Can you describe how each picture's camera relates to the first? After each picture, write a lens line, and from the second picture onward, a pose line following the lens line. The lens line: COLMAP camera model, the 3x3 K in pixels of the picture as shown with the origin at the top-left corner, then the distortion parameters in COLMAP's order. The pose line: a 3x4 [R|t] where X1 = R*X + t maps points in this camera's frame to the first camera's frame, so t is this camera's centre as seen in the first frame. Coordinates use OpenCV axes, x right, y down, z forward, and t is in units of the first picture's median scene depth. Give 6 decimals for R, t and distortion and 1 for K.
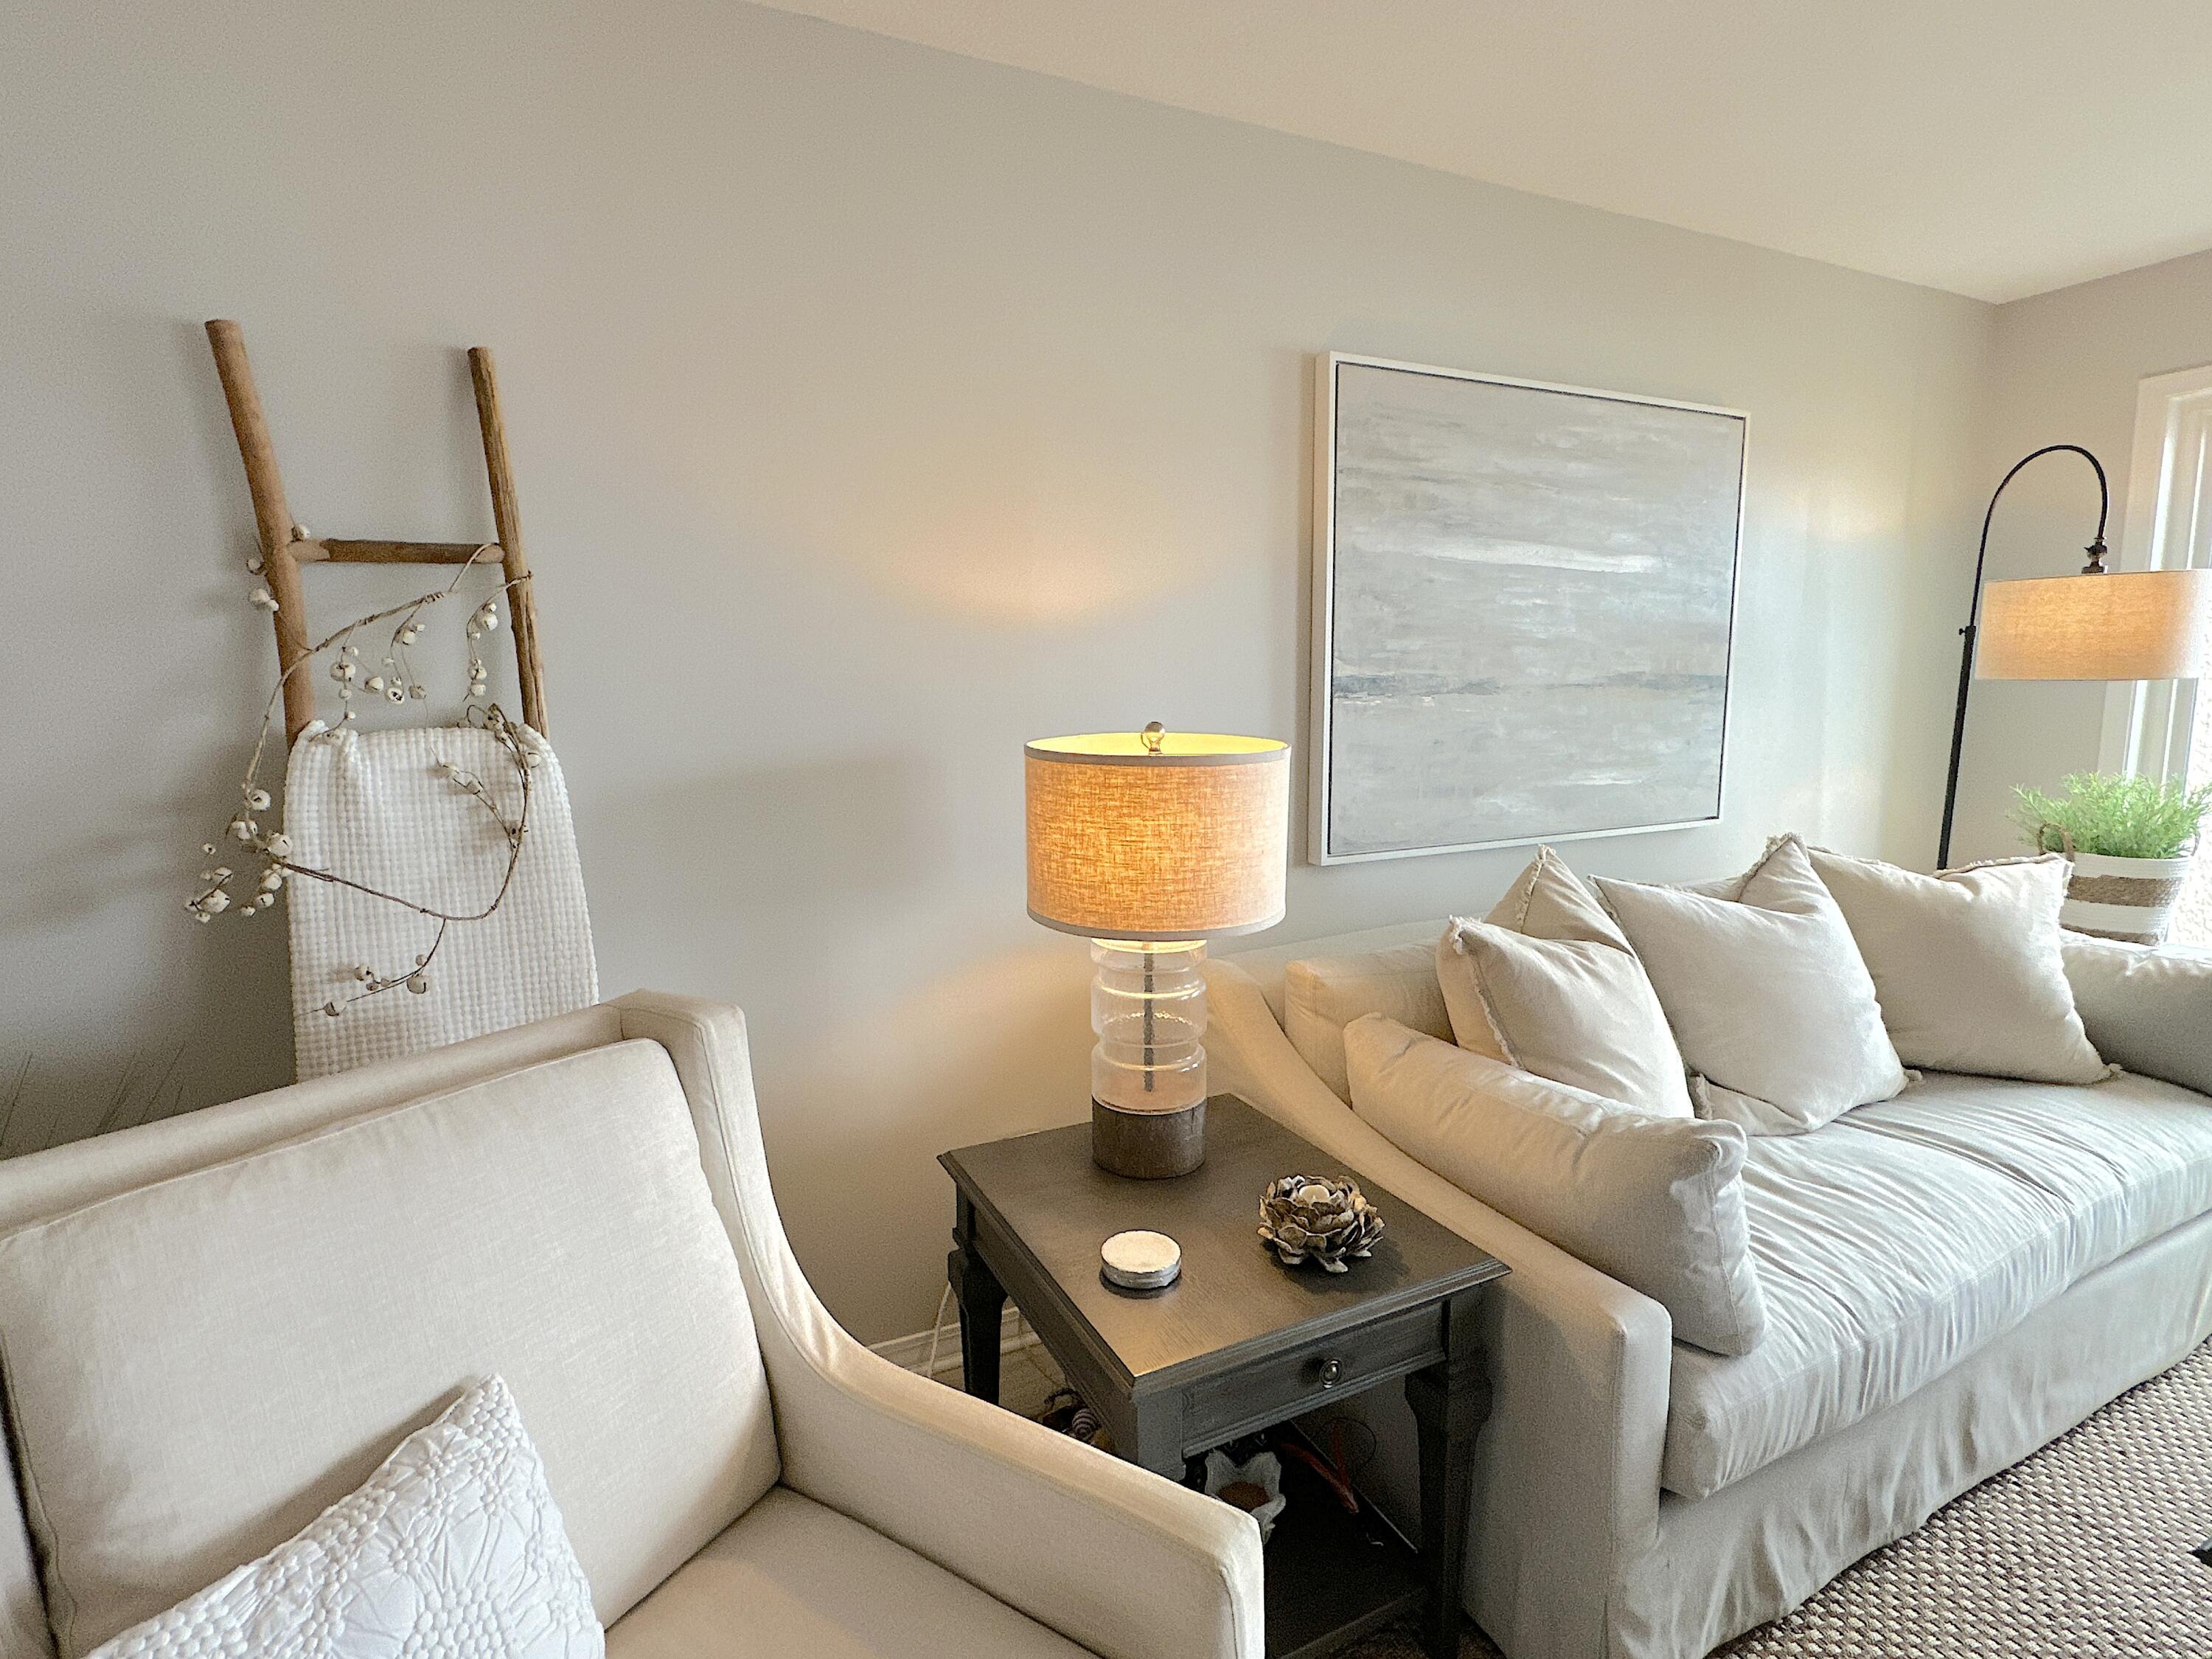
lens RADIAL K [[1091.1, 0, 1103.9], [0, 1091.1, 831.0], [0, 0, 1]] dist [-0.002281, 0.000796]
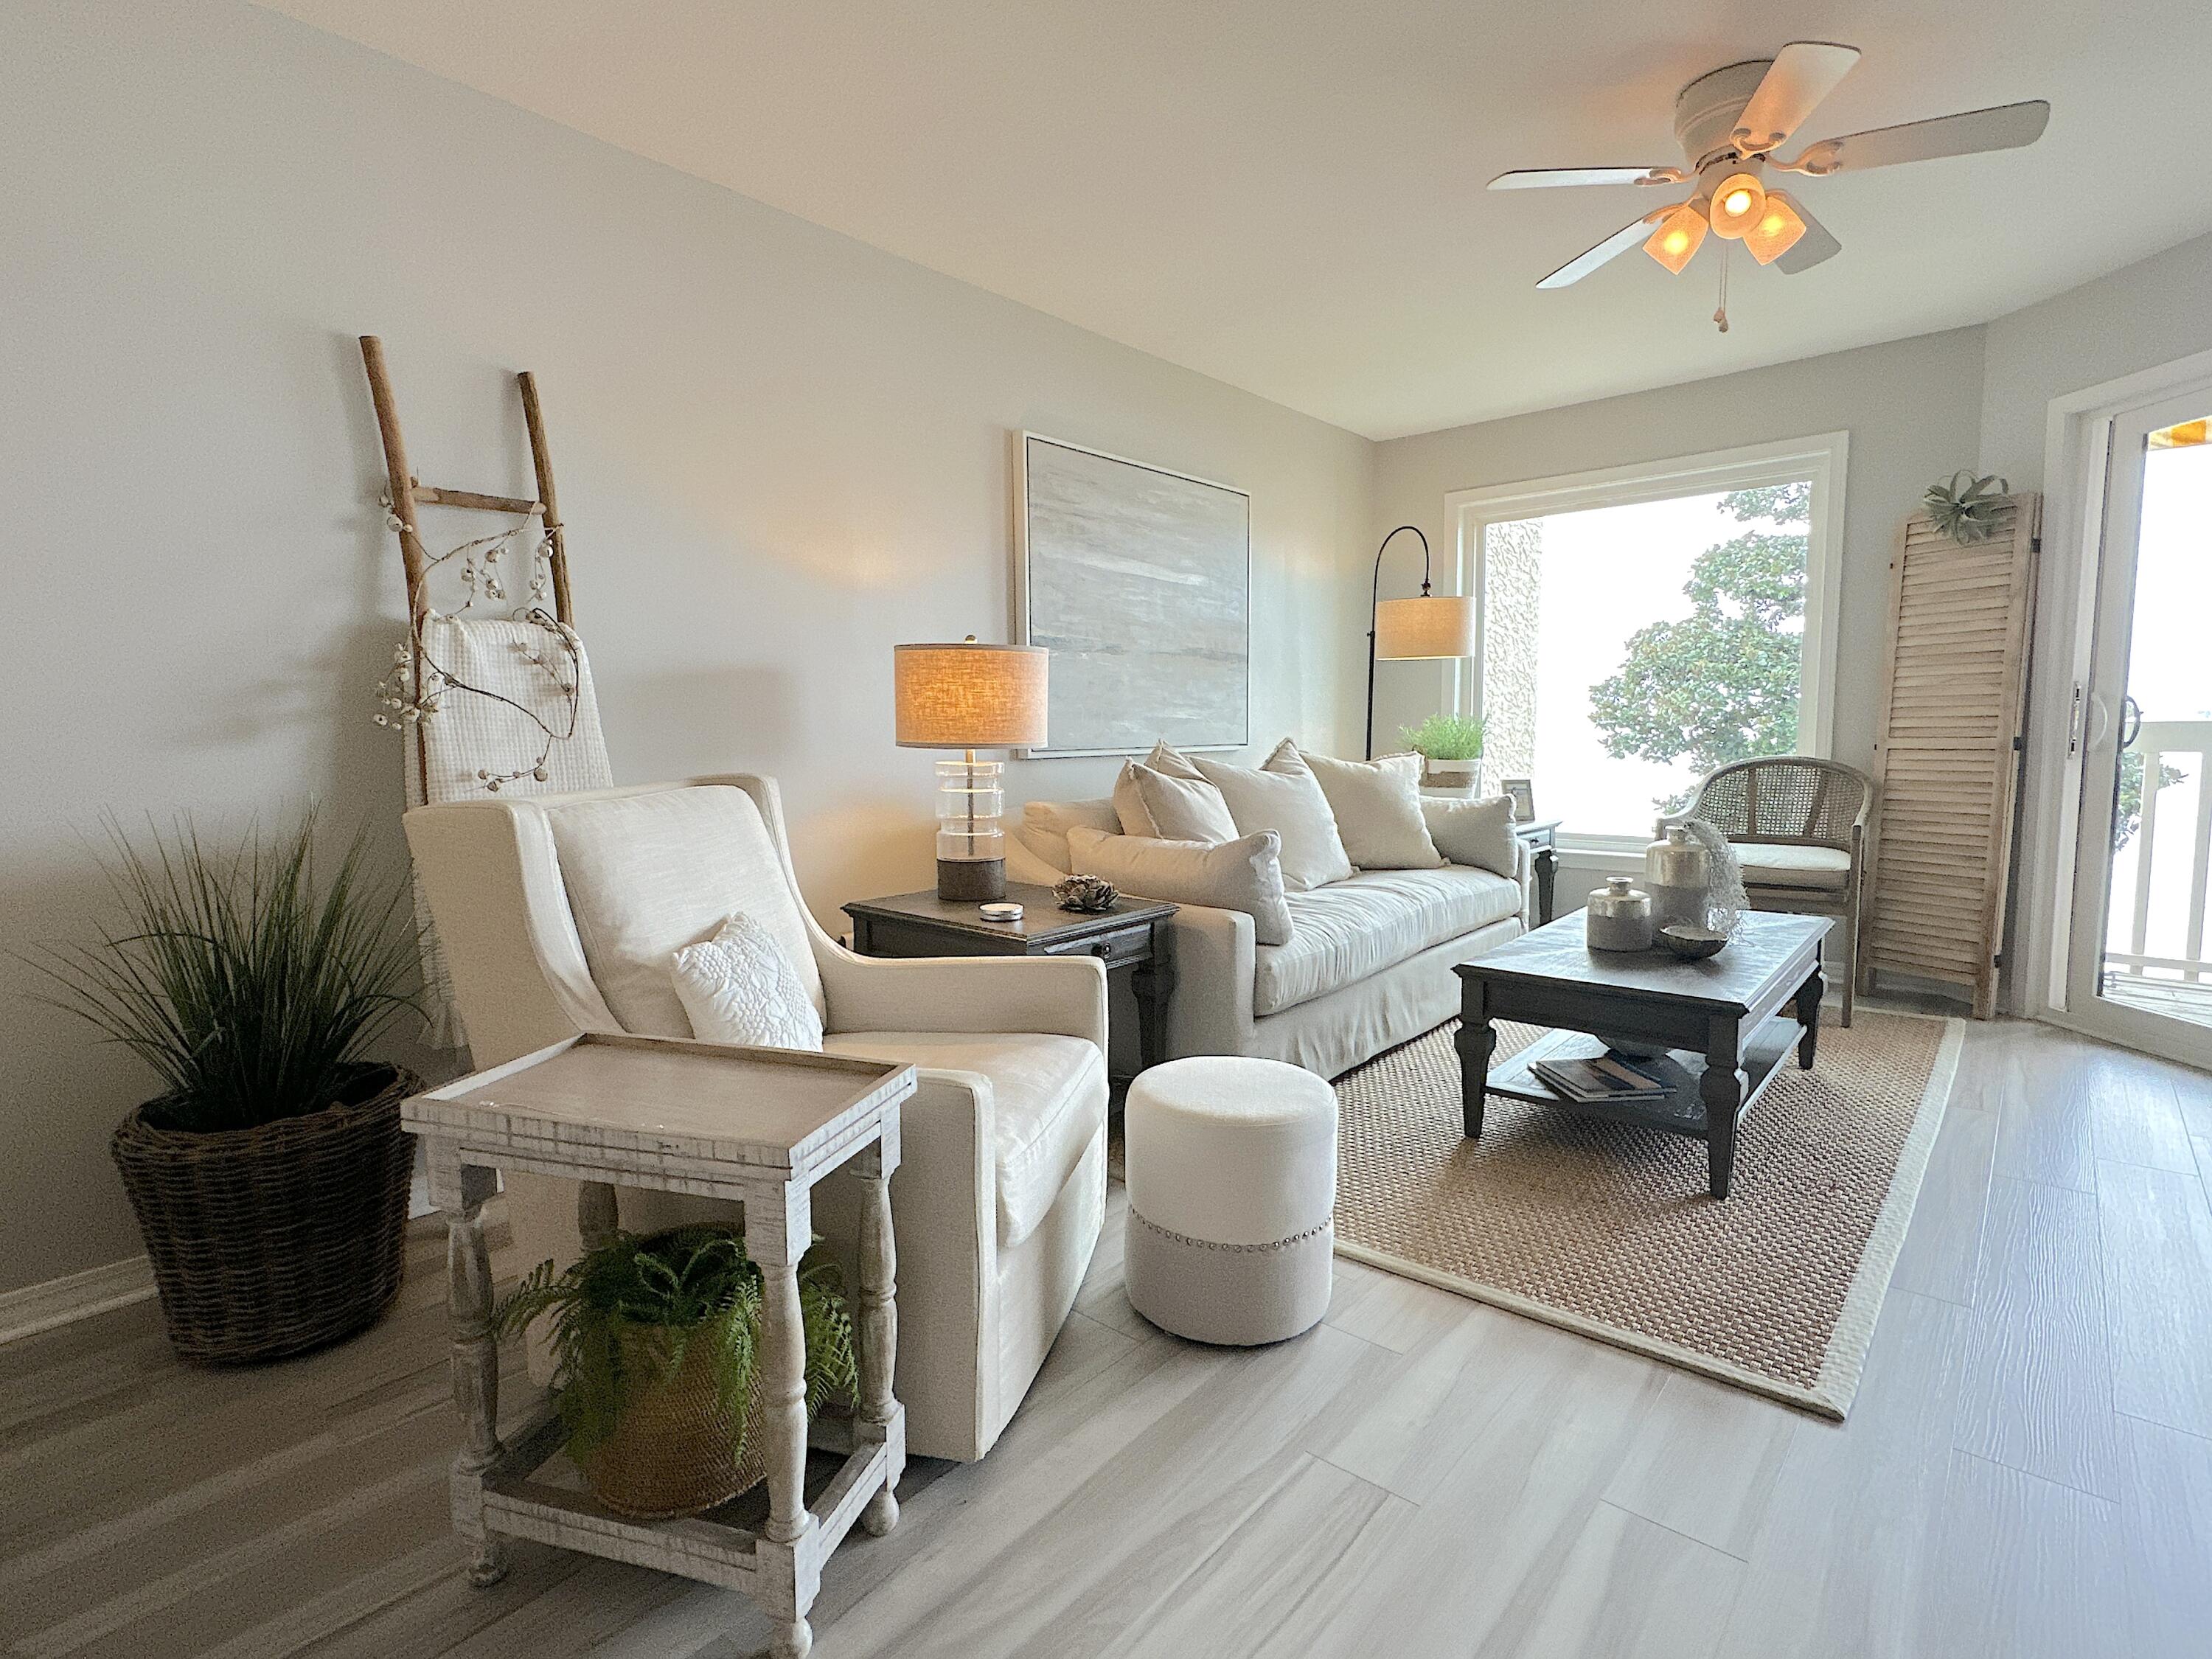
lens RADIAL K [[1091.1, 0, 1103.9], [0, 1091.1, 831.0], [0, 0, 1]] dist [-0.002281, 0.000796]
pose [[0.920262, -0.034692, 0.389761, -0.441235], [0.052478, 0.998006, -0.035075, 0.280028], [-0.387767, 0.052732, 0.920248, -0.652255]]
